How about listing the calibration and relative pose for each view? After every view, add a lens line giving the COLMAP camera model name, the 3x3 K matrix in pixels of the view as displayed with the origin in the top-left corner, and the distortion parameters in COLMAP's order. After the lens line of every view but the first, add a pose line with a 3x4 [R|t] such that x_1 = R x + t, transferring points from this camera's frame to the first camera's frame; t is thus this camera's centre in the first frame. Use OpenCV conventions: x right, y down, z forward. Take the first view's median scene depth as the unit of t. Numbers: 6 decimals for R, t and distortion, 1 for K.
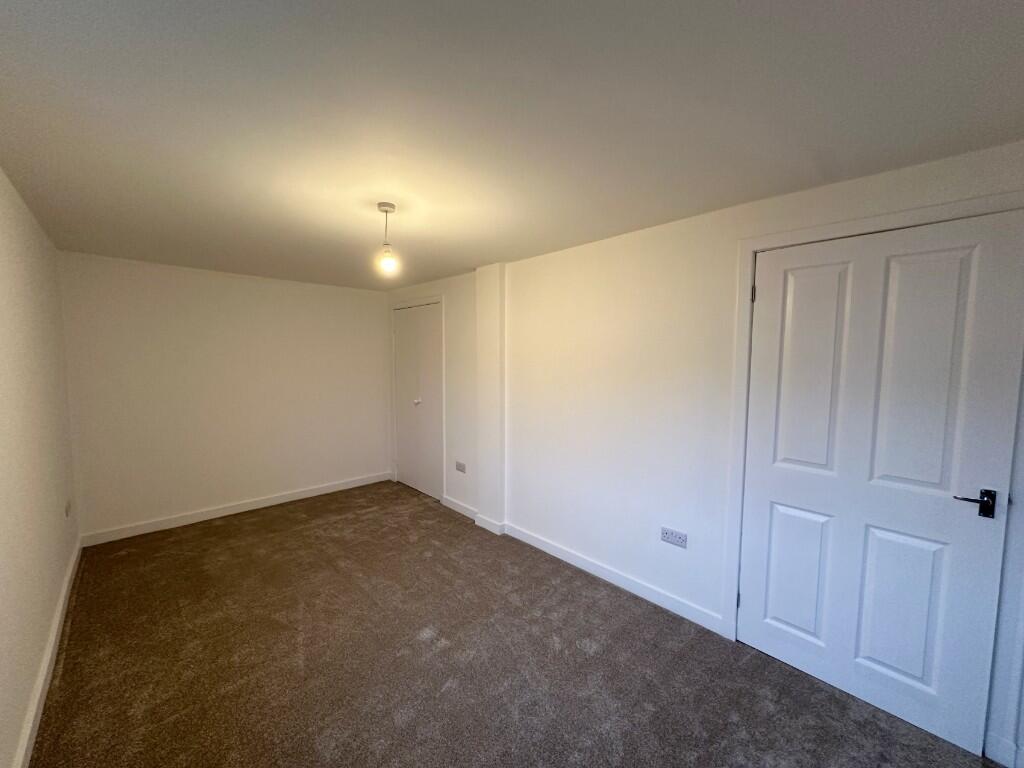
lens RADIAL K [[409.6, 0, 508.6], [0, 409.6, 385.4], [0, 0, 1]] dist [0.003061, 0.000335]
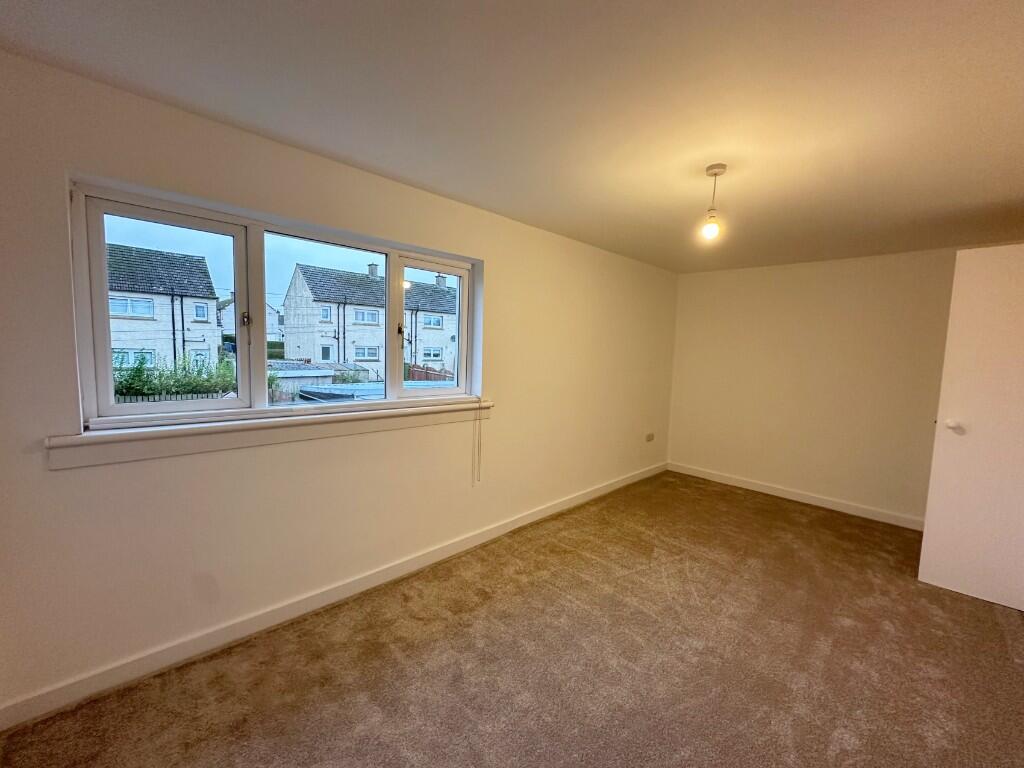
lens RADIAL K [[409.6, 0, 509.8], [0, 409.6, 381.8], [0, 0, 1]] dist [0.003061, 0.000335]
pose [[0.019547, 0.085084, -0.996182, 0.392362], [-0.107779, 0.990746, 0.082505, 0.012370], [0.993983, 0.105755, 0.028536, 0.323347]]
